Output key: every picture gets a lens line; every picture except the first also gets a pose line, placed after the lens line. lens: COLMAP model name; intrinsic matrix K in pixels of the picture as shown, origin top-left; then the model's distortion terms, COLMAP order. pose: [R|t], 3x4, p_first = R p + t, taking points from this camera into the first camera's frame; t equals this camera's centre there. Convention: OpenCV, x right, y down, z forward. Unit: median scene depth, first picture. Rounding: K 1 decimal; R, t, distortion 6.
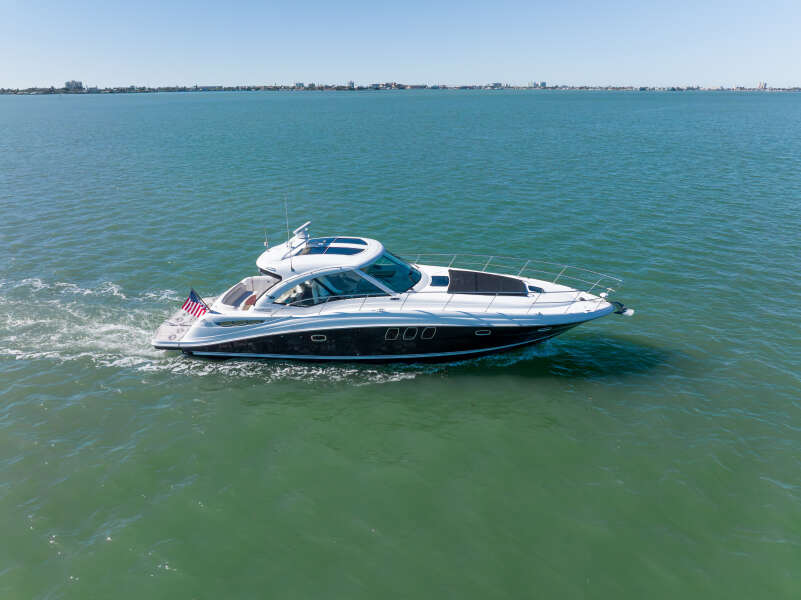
lens RADIAL K [[584.2, 0, 406.0], [0, 584.2, 300.1], [0, 0, 1]] dist [-0.039273, 0.030927]
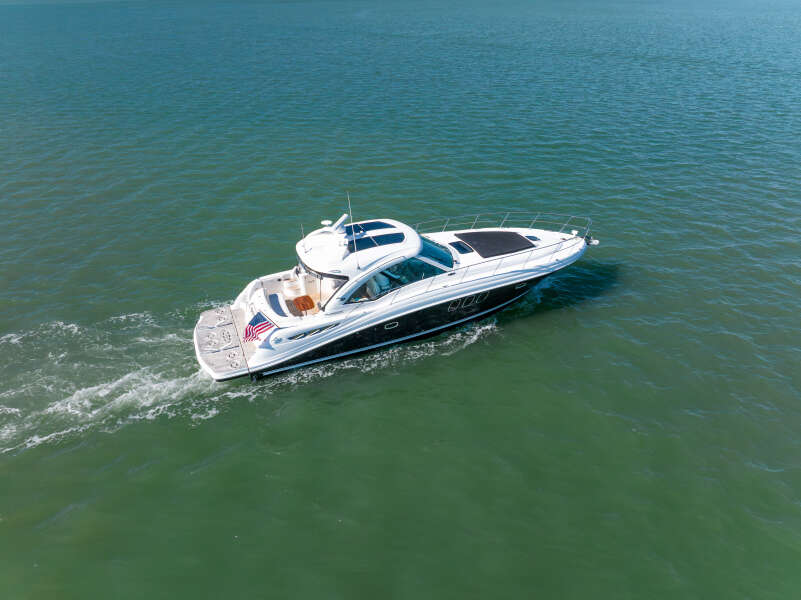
lens RADIAL K [[584.2, 0, 406.0], [0, 584.2, 300.1], [0, 0, 1]] dist [-0.039273, 0.030927]
pose [[0.868499, -0.239086, 0.434220, -0.564803], [0.170260, 0.966579, 0.191666, -0.174269], [-0.465533, -0.092531, 0.880180, 0.065995]]
